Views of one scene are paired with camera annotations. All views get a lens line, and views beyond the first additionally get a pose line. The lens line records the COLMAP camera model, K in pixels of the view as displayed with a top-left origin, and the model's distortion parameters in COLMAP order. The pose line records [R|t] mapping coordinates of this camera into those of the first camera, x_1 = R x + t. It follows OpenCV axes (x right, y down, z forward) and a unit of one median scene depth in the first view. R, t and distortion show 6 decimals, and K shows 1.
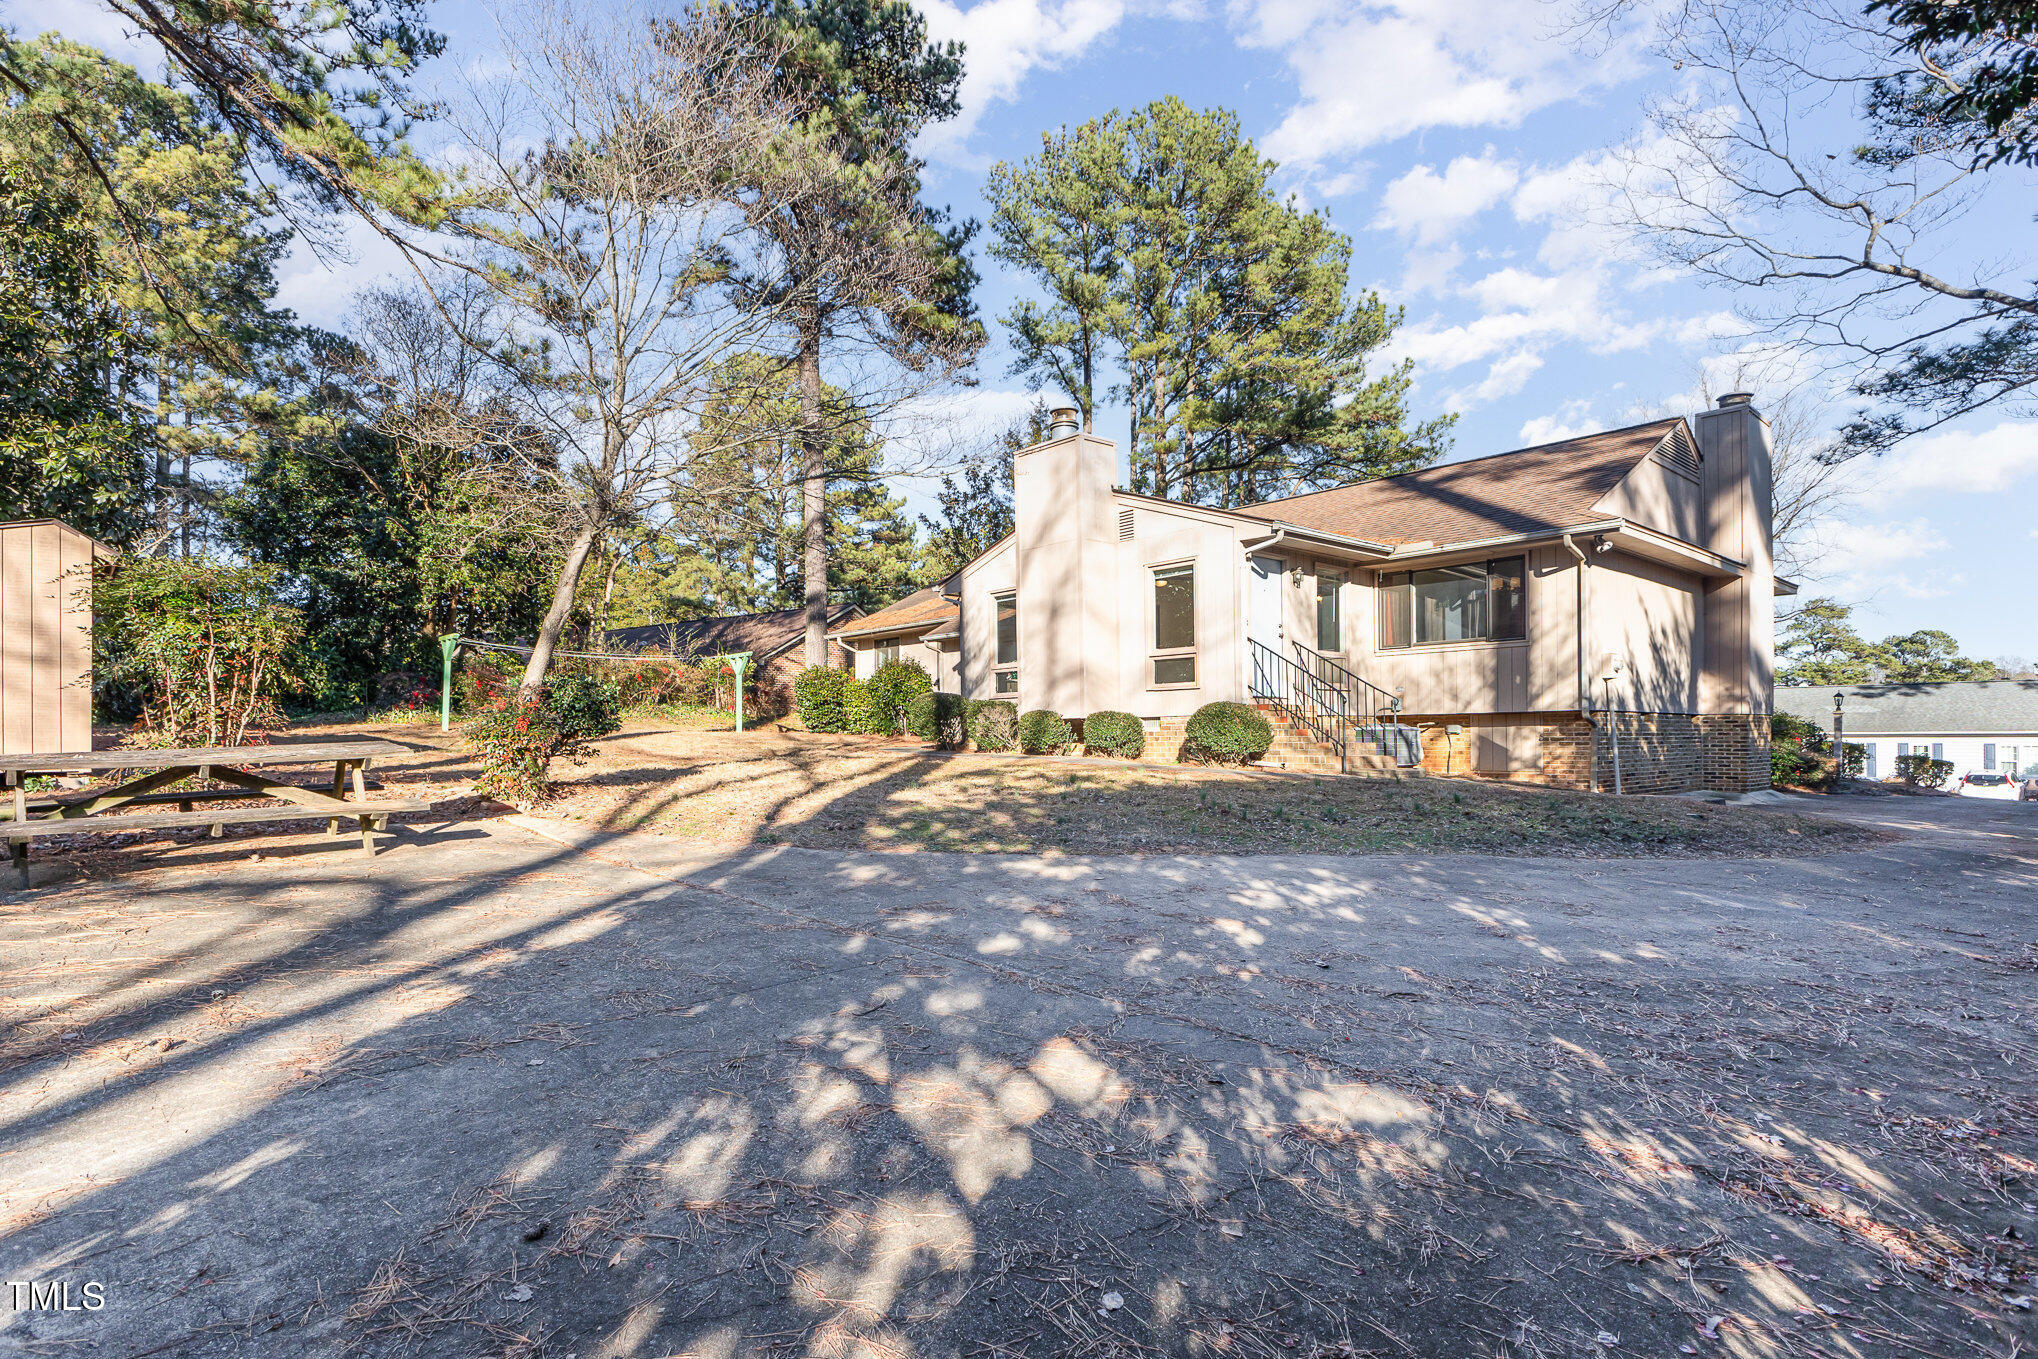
lens RADIAL K [[1006.4, 0, 1019.0], [0, 1006.4, 679.5], [0, 0, 1]] dist [-0.001050, -0.000753]
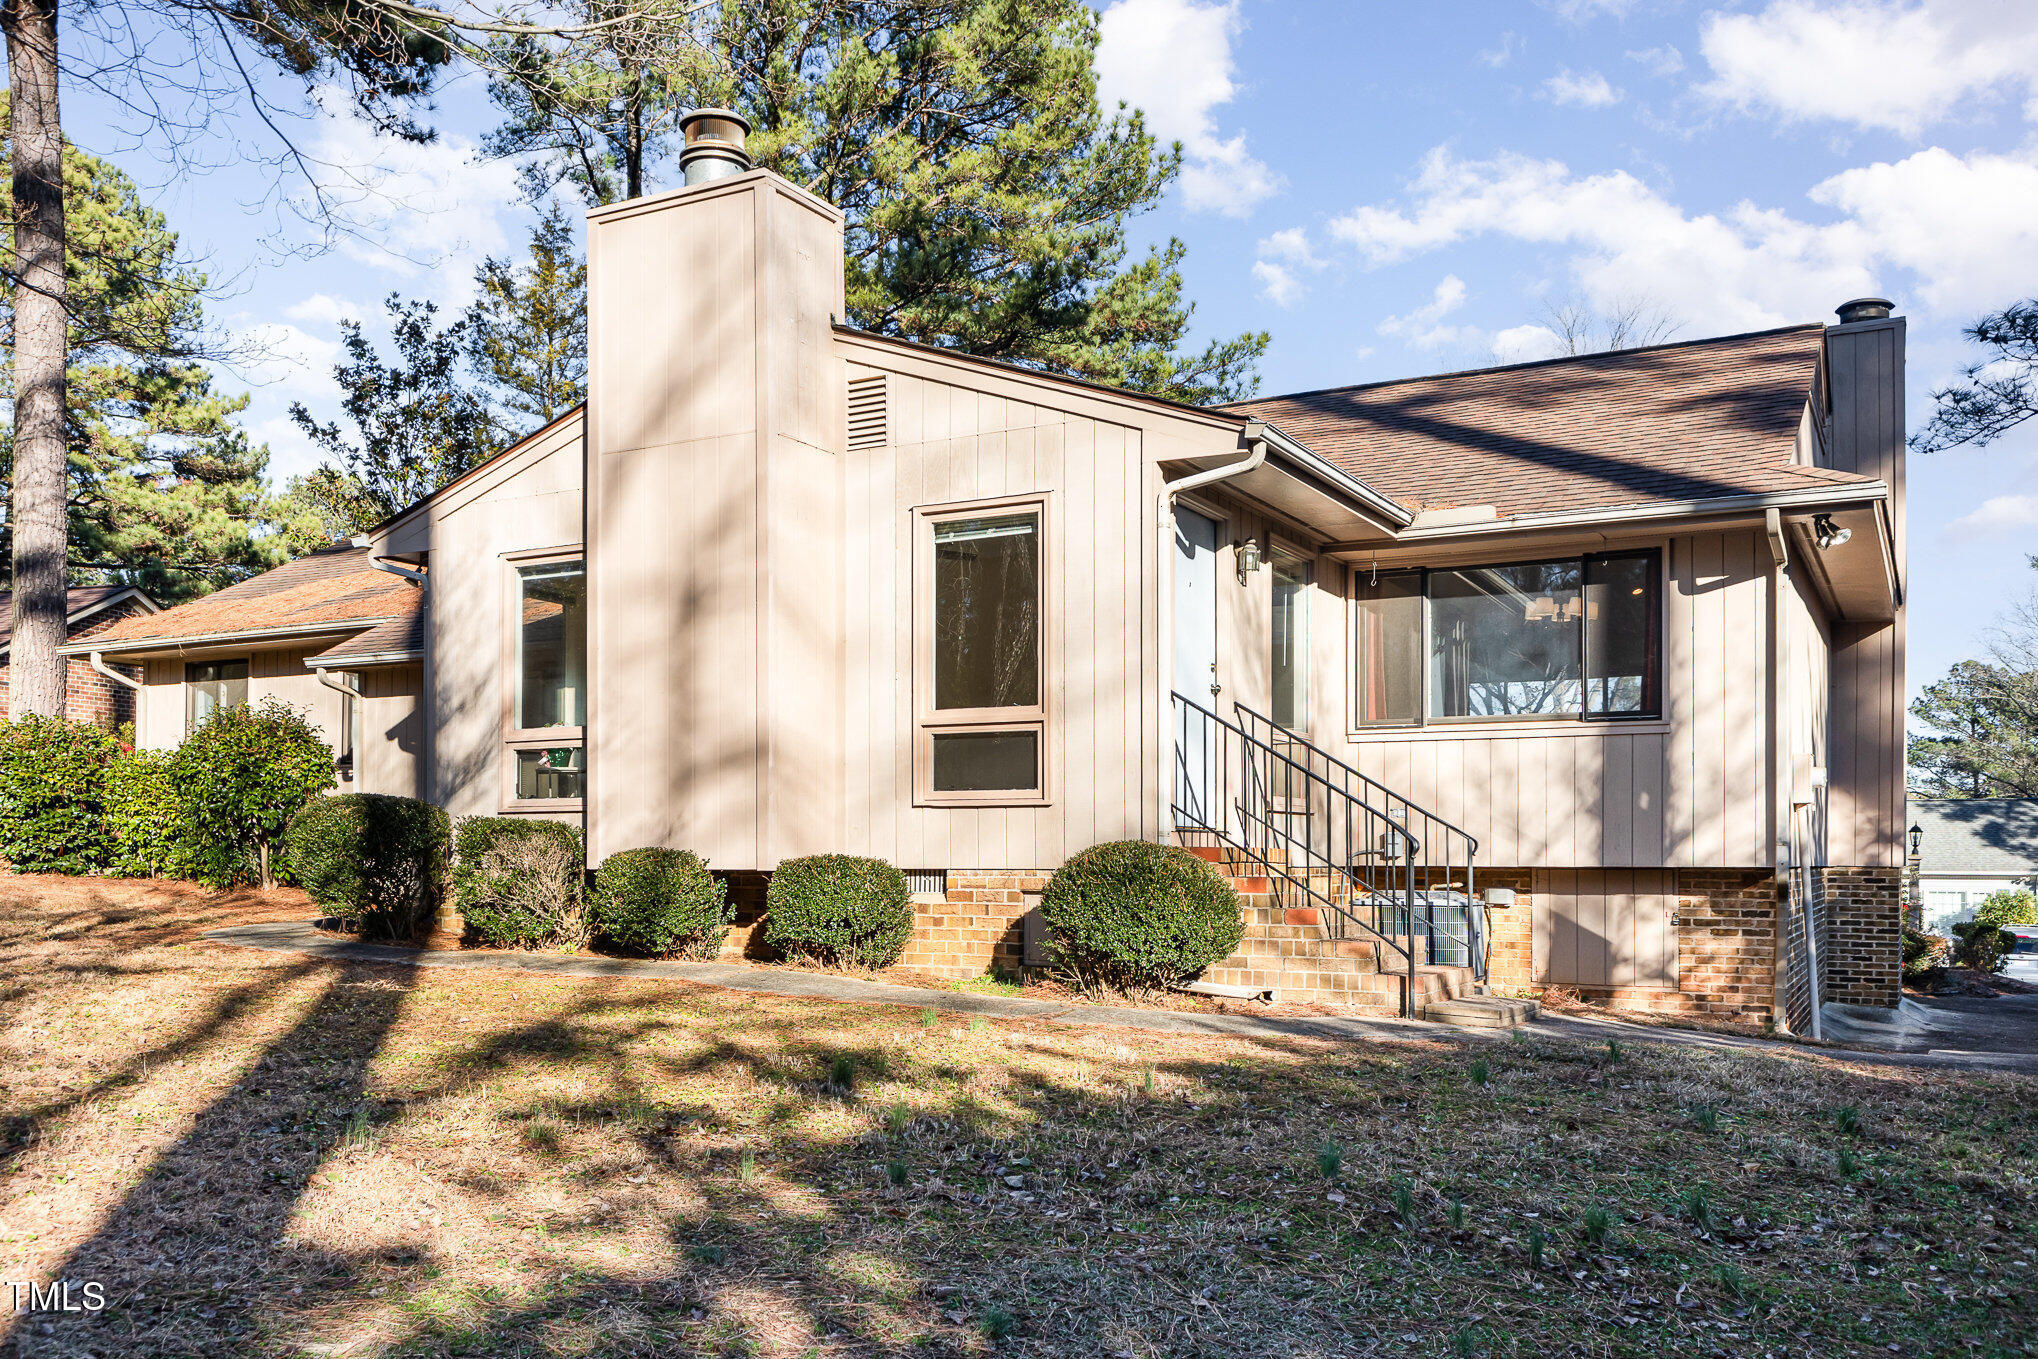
lens RADIAL K [[1700.9, 0, 1017.7], [0, 1700.9, 800.3], [0, 0, 1]] dist [0.009802, -0.000593]
pose [[0.949166, 0.023714, 0.313882, -0.045758], [-0.030576, 0.999389, 0.016957, -0.003960], [-0.313288, -0.025693, 0.949310, 0.257150]]
